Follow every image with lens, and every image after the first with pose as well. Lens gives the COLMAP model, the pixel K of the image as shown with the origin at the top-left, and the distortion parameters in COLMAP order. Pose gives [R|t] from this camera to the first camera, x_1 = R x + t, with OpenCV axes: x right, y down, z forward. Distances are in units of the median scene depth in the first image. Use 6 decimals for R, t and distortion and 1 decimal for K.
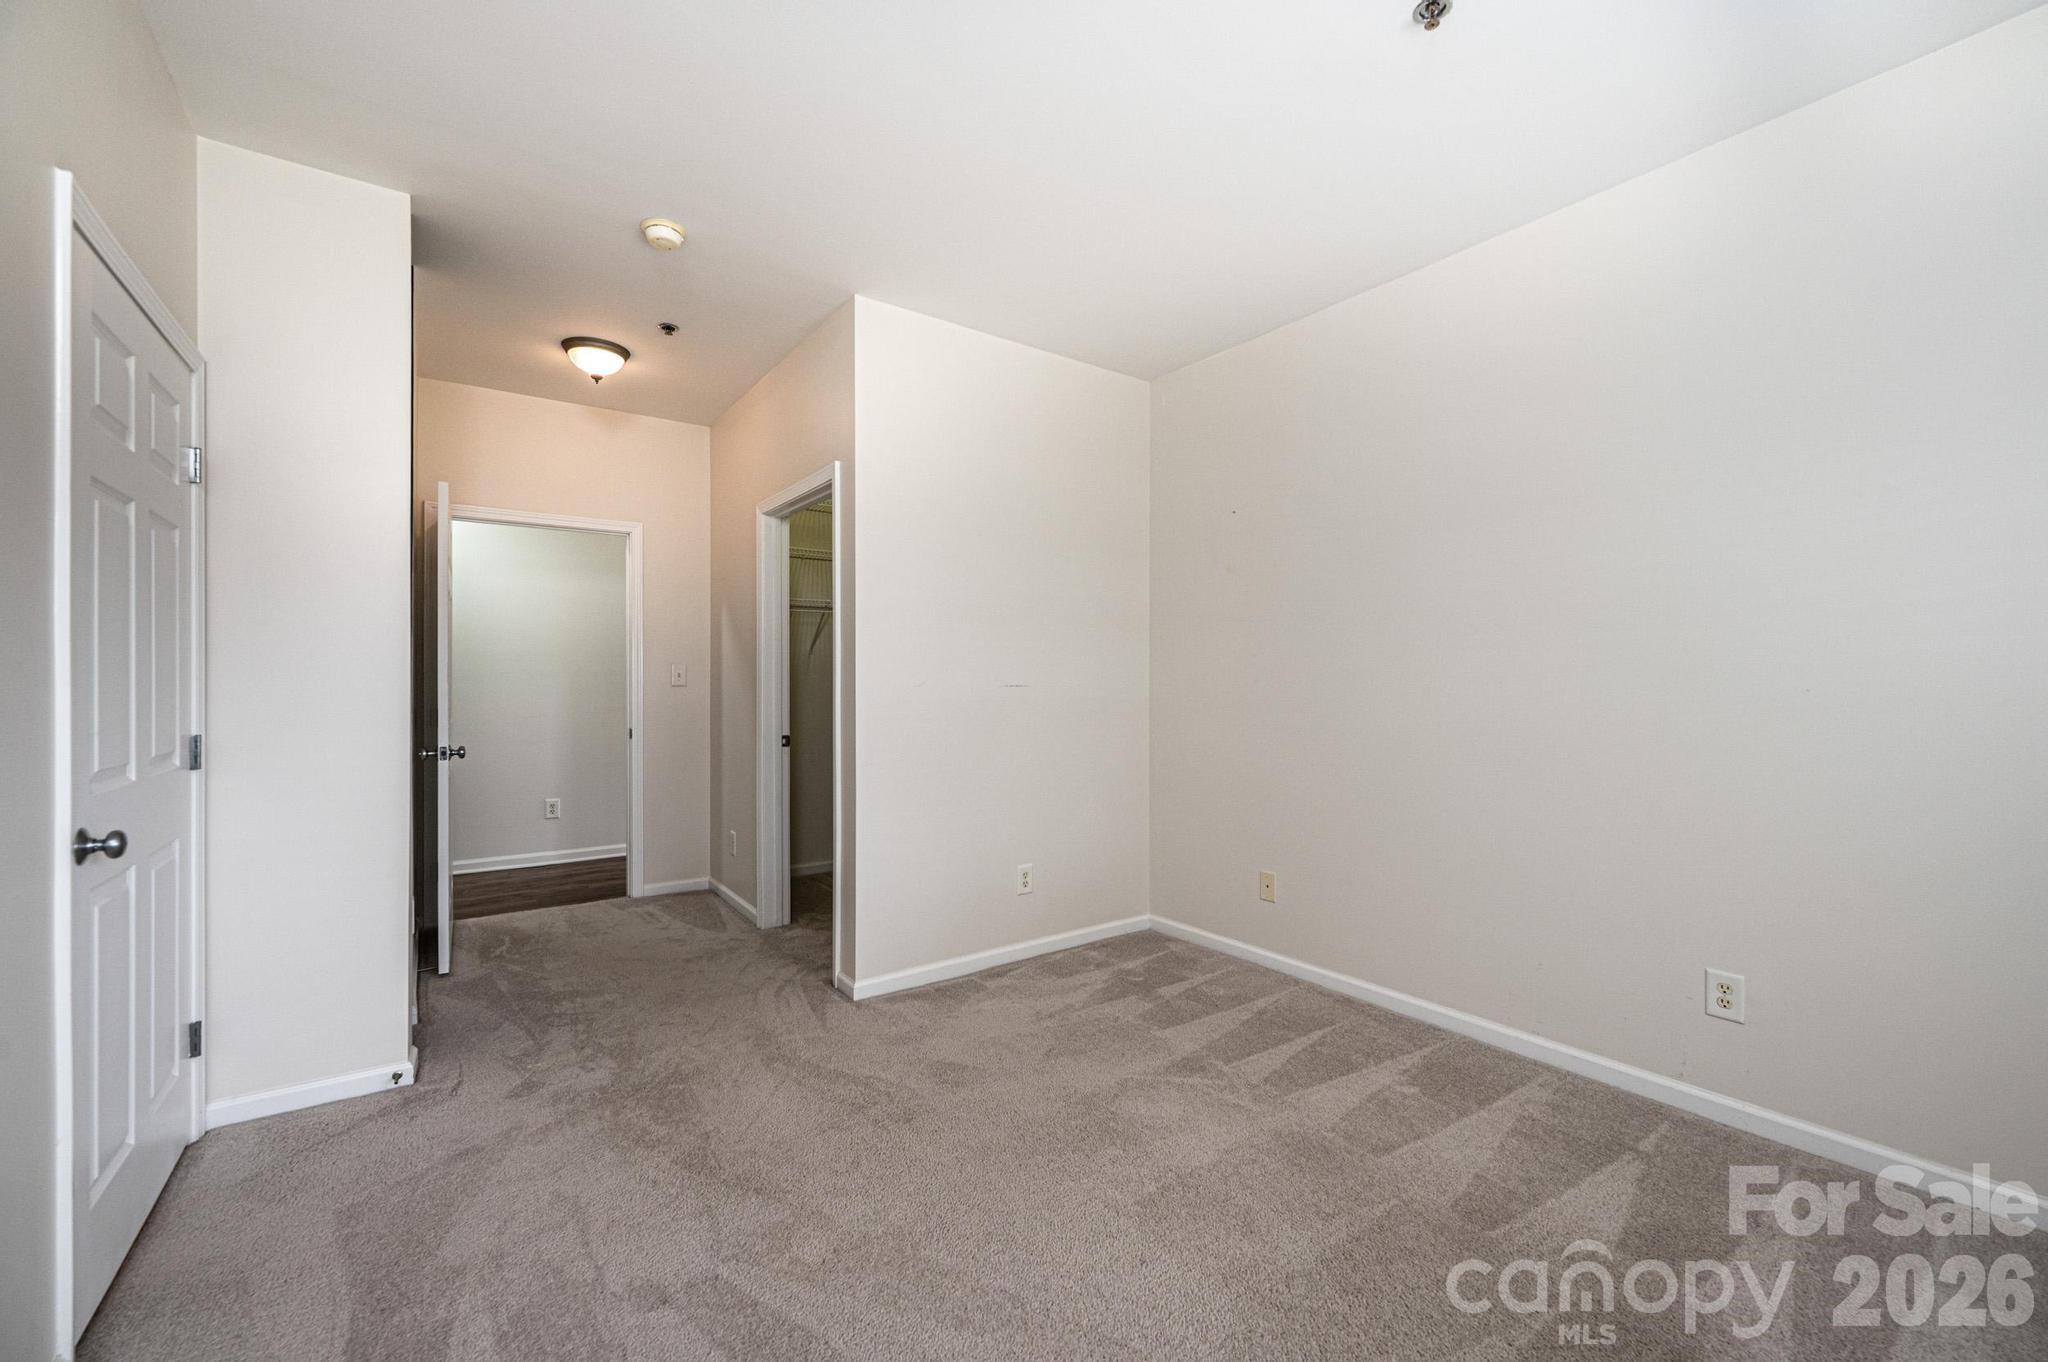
lens RADIAL K [[813.6, 0, 1019.8], [0, 813.6, 682.8], [0, 0, 1]] dist [0.010536, 0.001301]
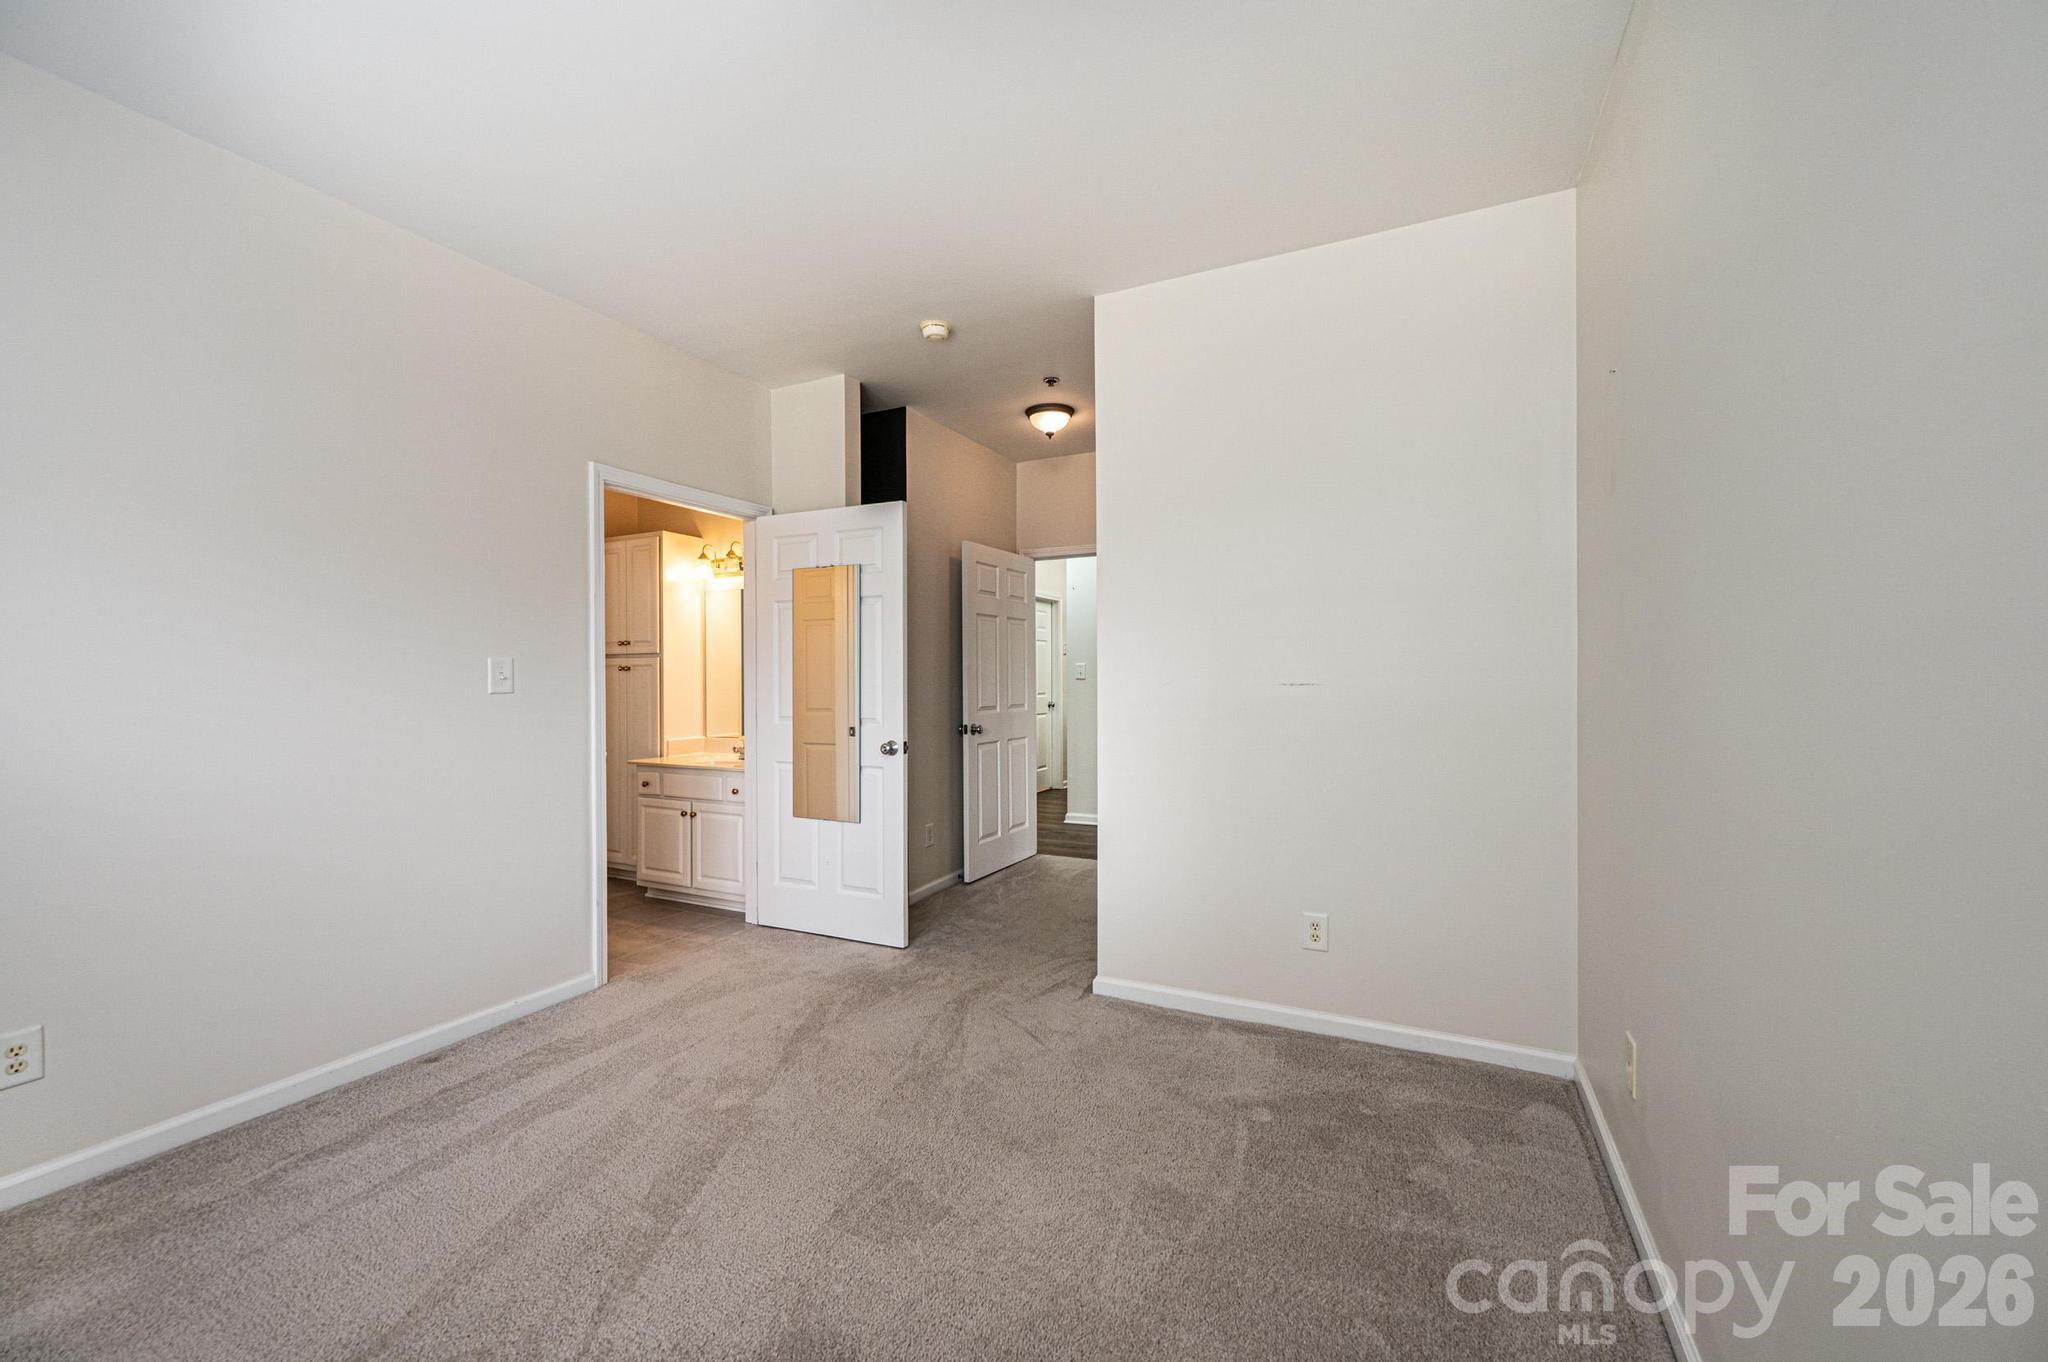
lens RADIAL K [[813.6, 0, 1020.2], [0, 813.6, 678.6], [0, 0, 1]] dist [0.010536, 0.001301]
pose [[0.489342, 0.001485, -0.872091, 0.597603], [-0.002408, 0.999997, 0.000351, -0.002645], [0.872089, 0.001929, 0.489344, 0.395826]]
